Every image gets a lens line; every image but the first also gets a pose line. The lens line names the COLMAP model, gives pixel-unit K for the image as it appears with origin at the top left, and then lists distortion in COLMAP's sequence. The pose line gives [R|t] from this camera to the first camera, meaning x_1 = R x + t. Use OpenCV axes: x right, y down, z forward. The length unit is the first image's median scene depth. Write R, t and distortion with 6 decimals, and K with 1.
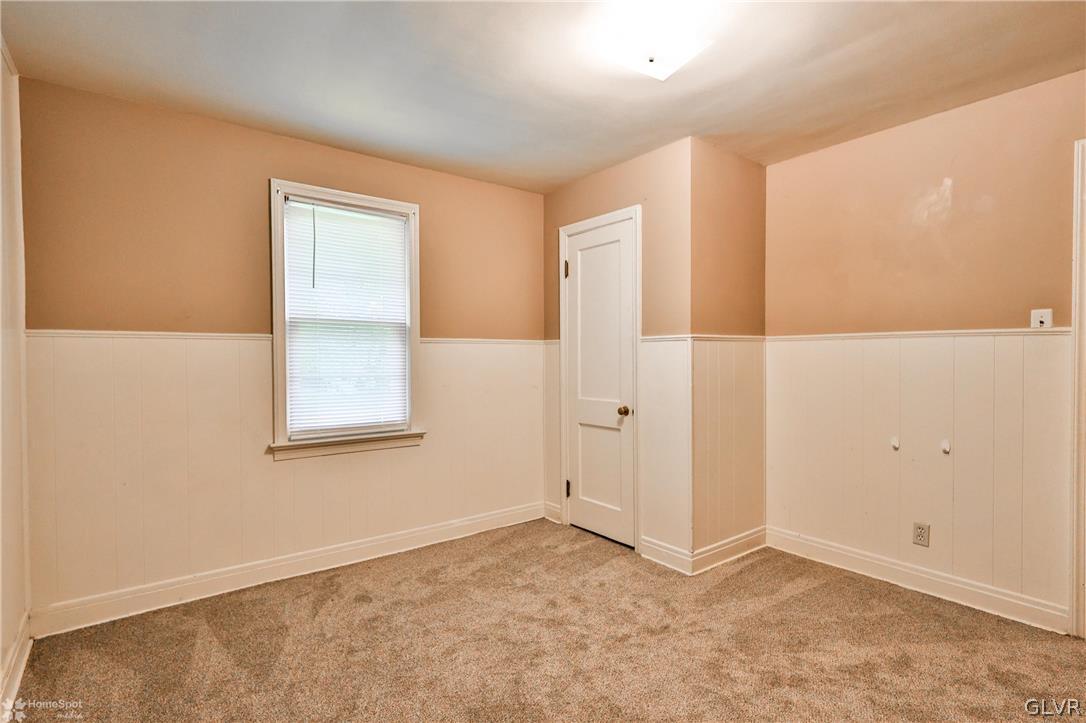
lens RADIAL K [[544.2, 0, 544.0], [0, 544.2, 359.5], [0, 0, 1]] dist [0.003410, -0.000632]
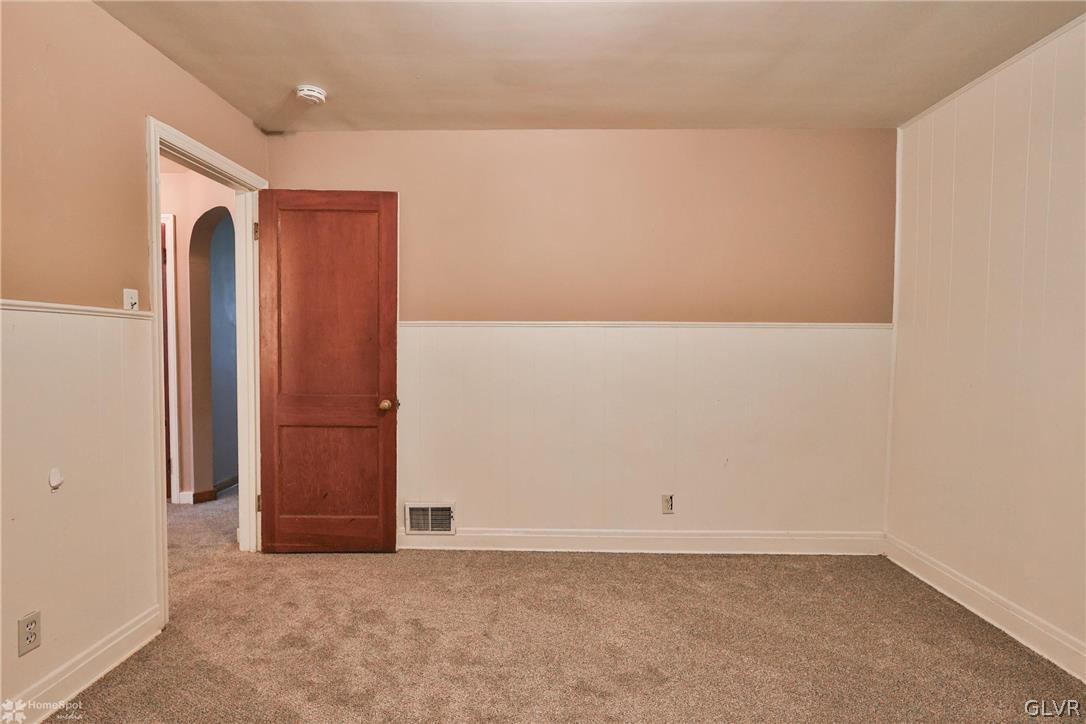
lens RADIAL K [[544.2, 0, 543.4], [0, 544.2, 357.9], [0, 0, 1]] dist [0.003410, -0.000632]
pose [[-0.788204, -0.018528, 0.615136, -0.156668], [0.005399, 0.999300, 0.037016, -0.010559], [-0.615391, 0.032497, -0.787552, 1.293403]]
